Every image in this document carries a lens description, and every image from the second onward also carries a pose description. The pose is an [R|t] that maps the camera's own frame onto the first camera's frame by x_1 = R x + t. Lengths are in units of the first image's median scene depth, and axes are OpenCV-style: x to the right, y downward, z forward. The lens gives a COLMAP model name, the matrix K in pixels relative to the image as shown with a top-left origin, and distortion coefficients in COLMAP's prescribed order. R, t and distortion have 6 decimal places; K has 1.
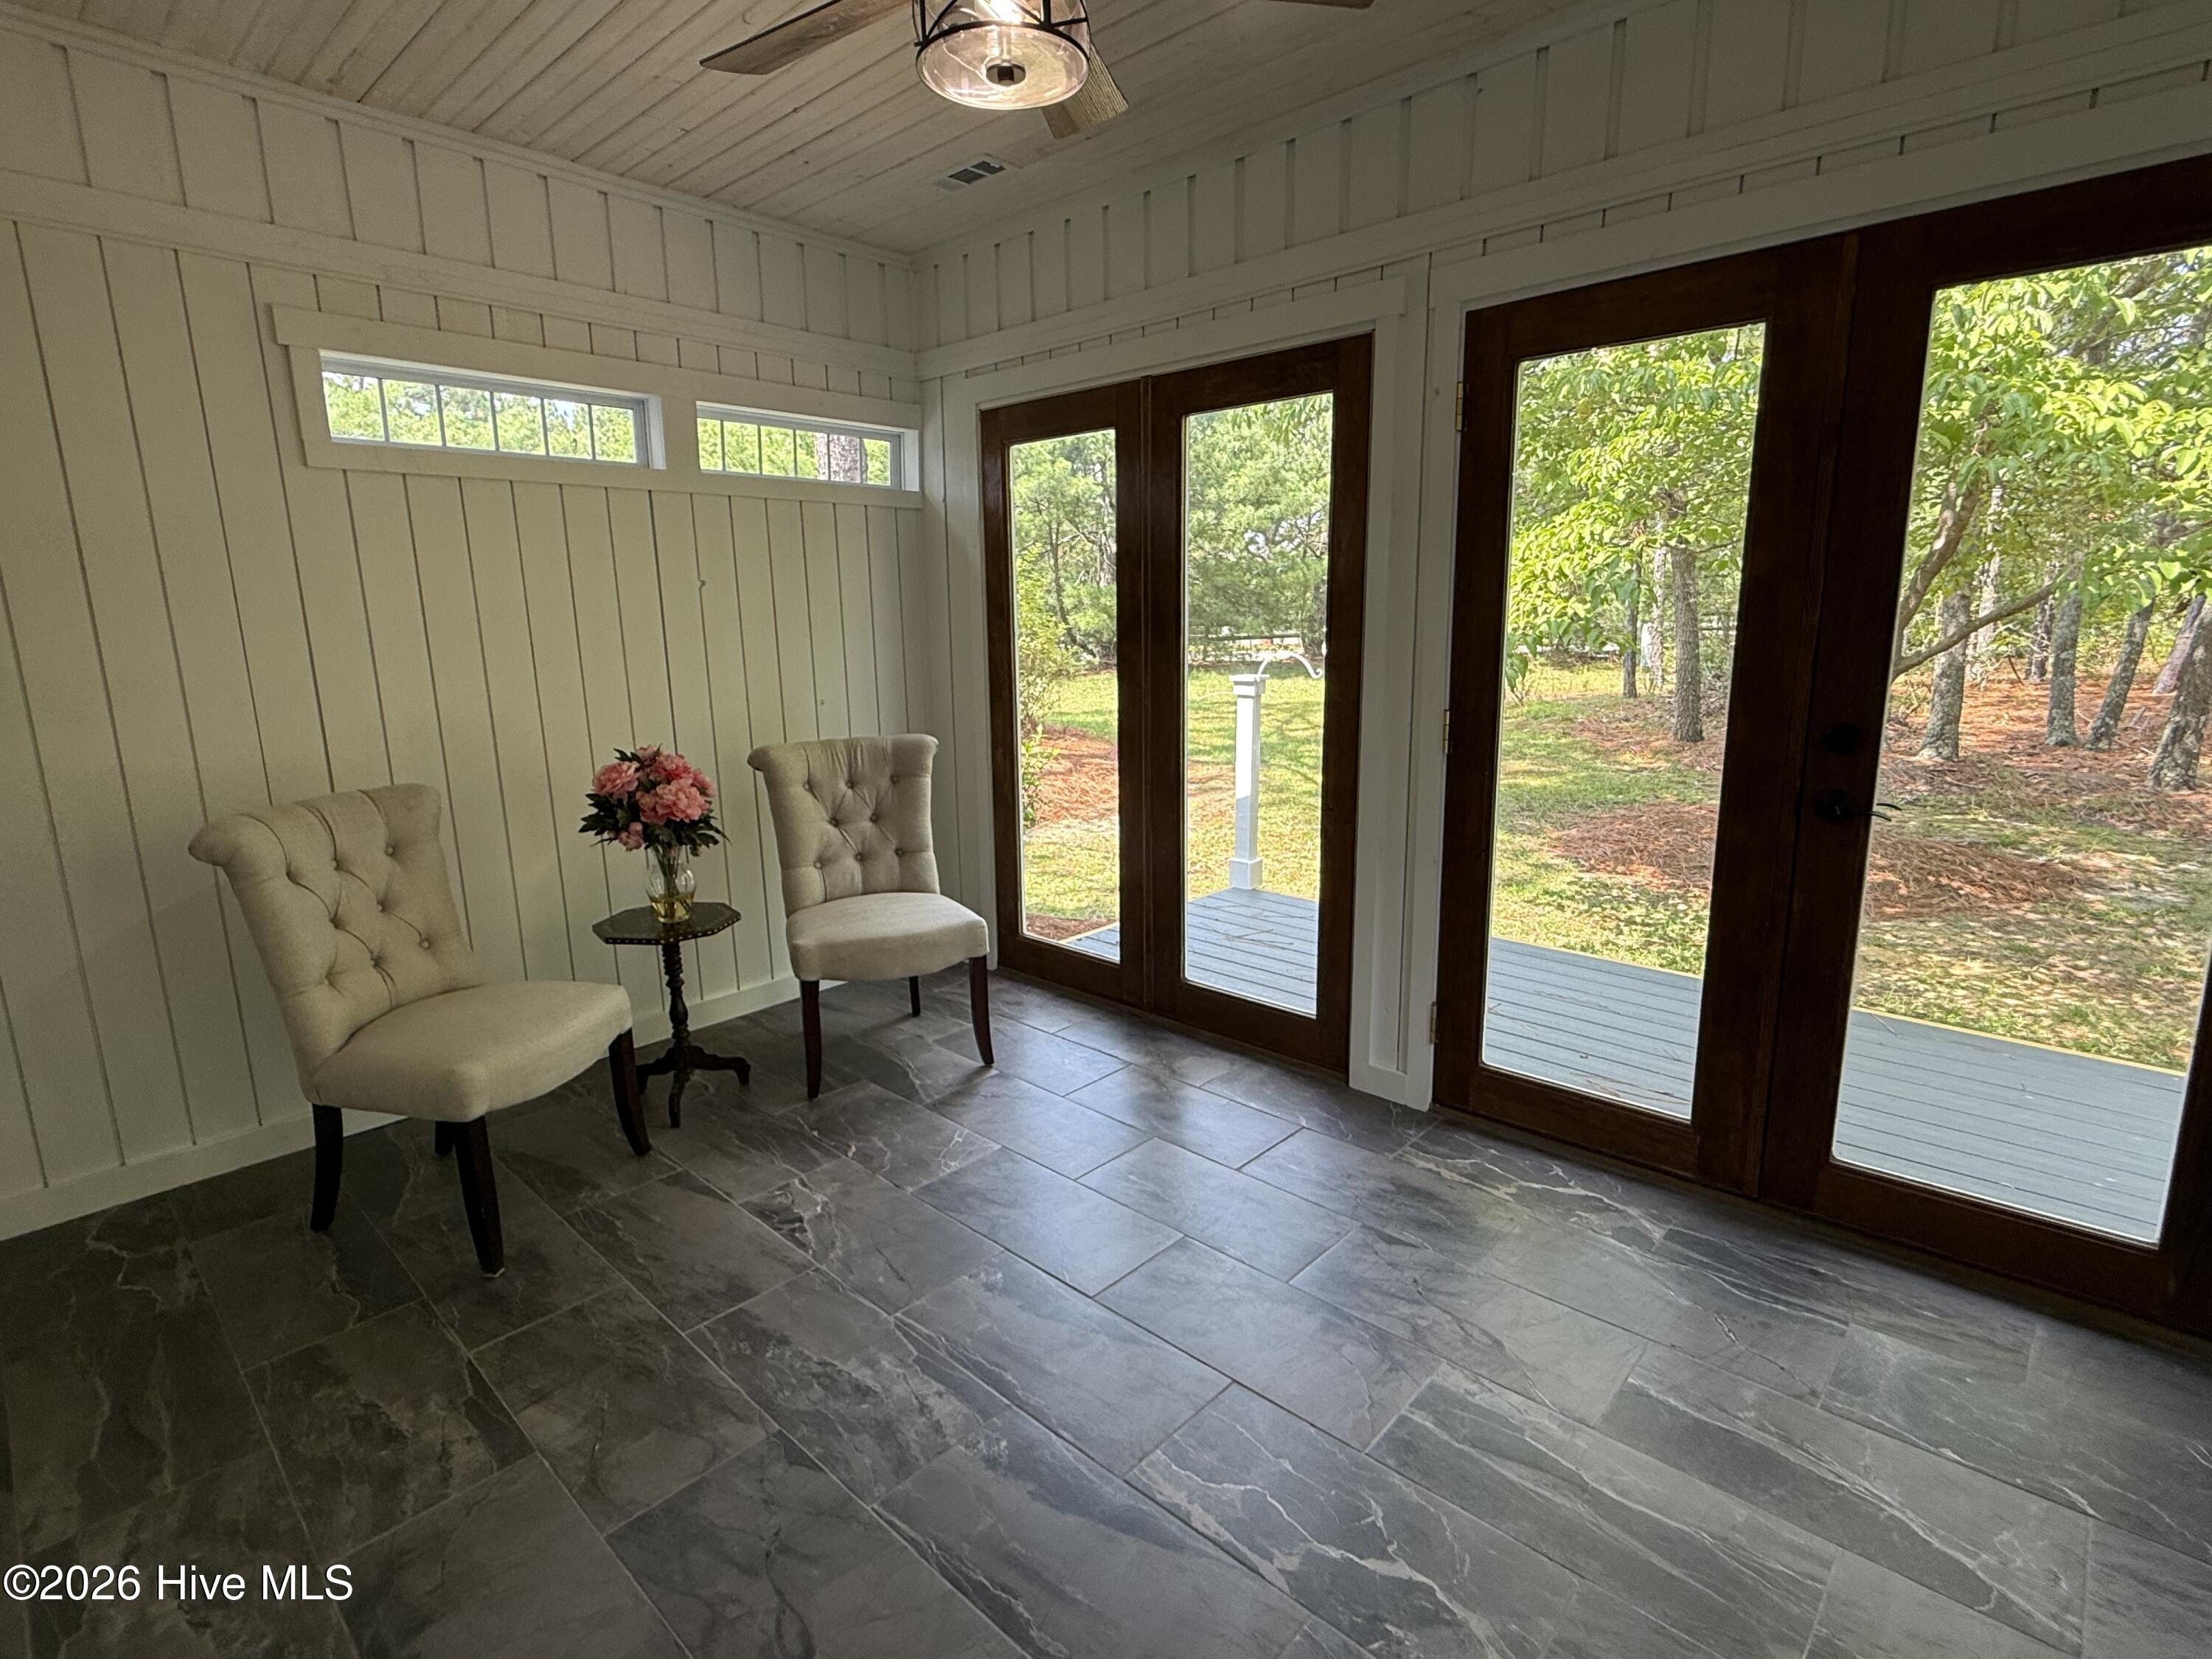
lens RADIAL K [[1091.2, 0, 1105.6], [0, 1091.2, 835.5], [0, 0, 1]] dist [-0.005485, -0.000638]
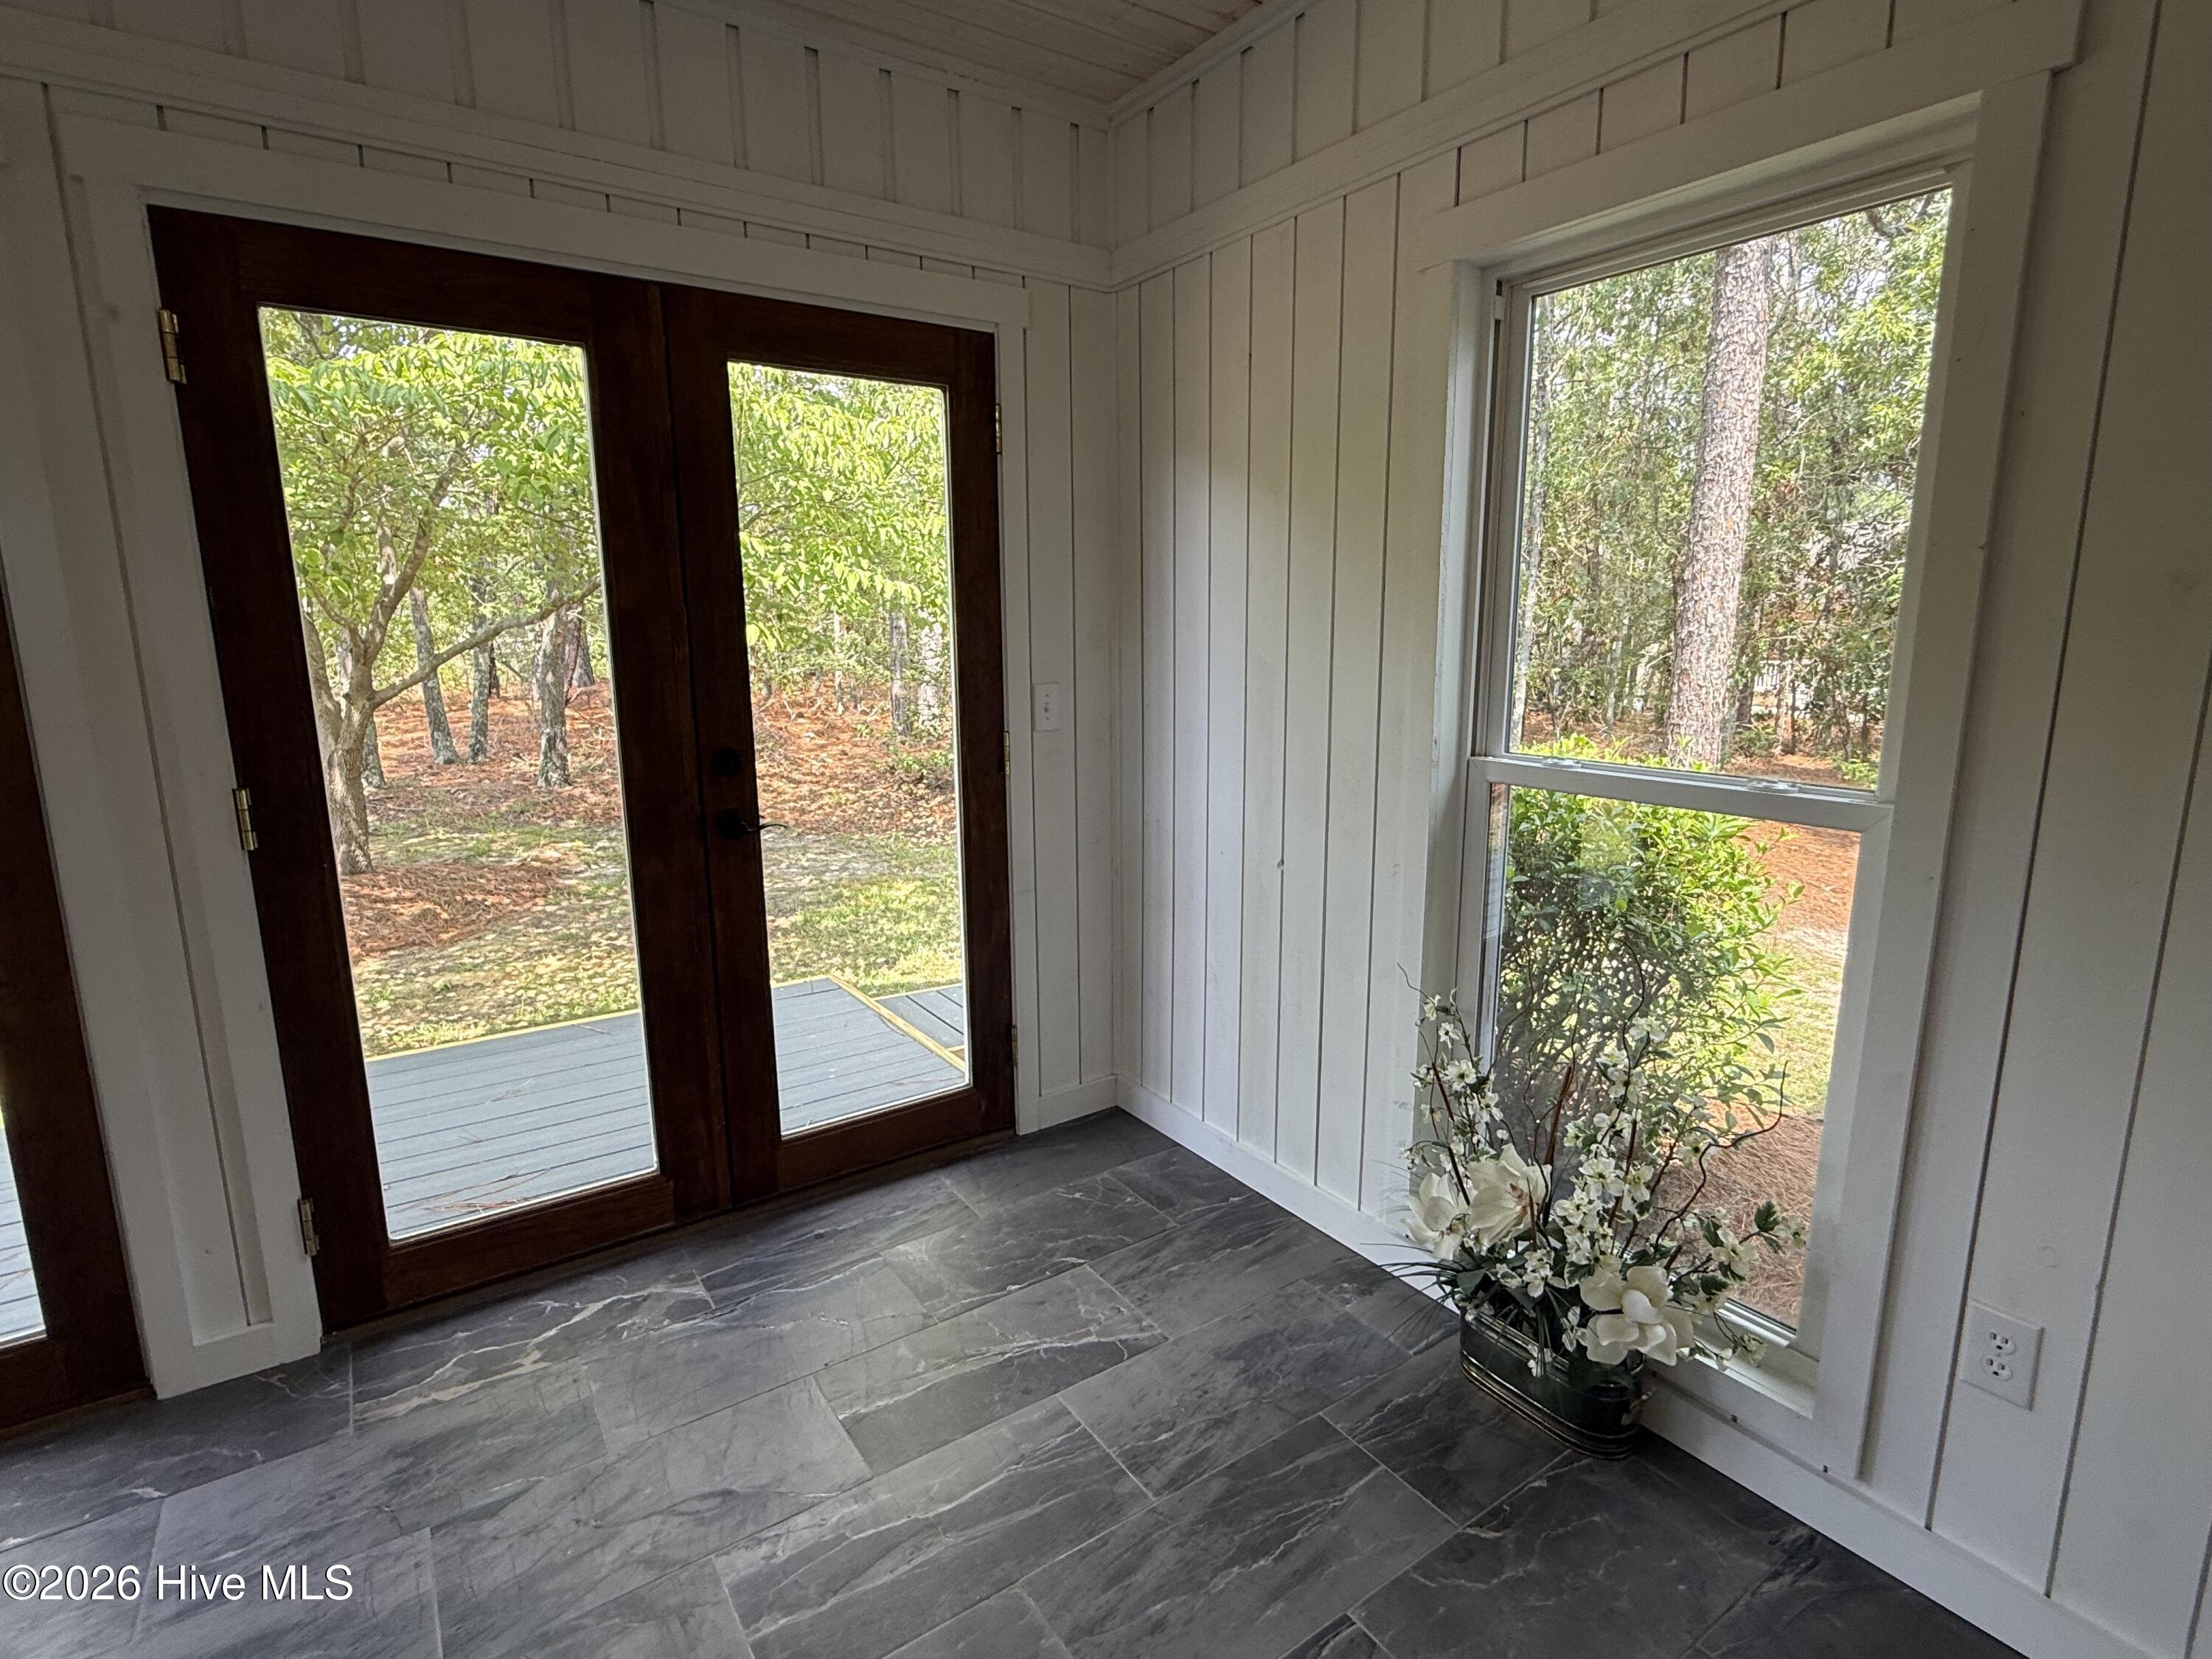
lens RADIAL K [[1091.2, 0, 1104.2], [0, 1091.2, 819.0], [0, 0, 1]] dist [-0.005485, -0.000638]
pose [[0.216758, -0.155702, 0.963729, -0.224283], [0.199782, 0.973381, 0.112327, -0.060004], [-0.955564, 0.168188, 0.242095, 0.302195]]
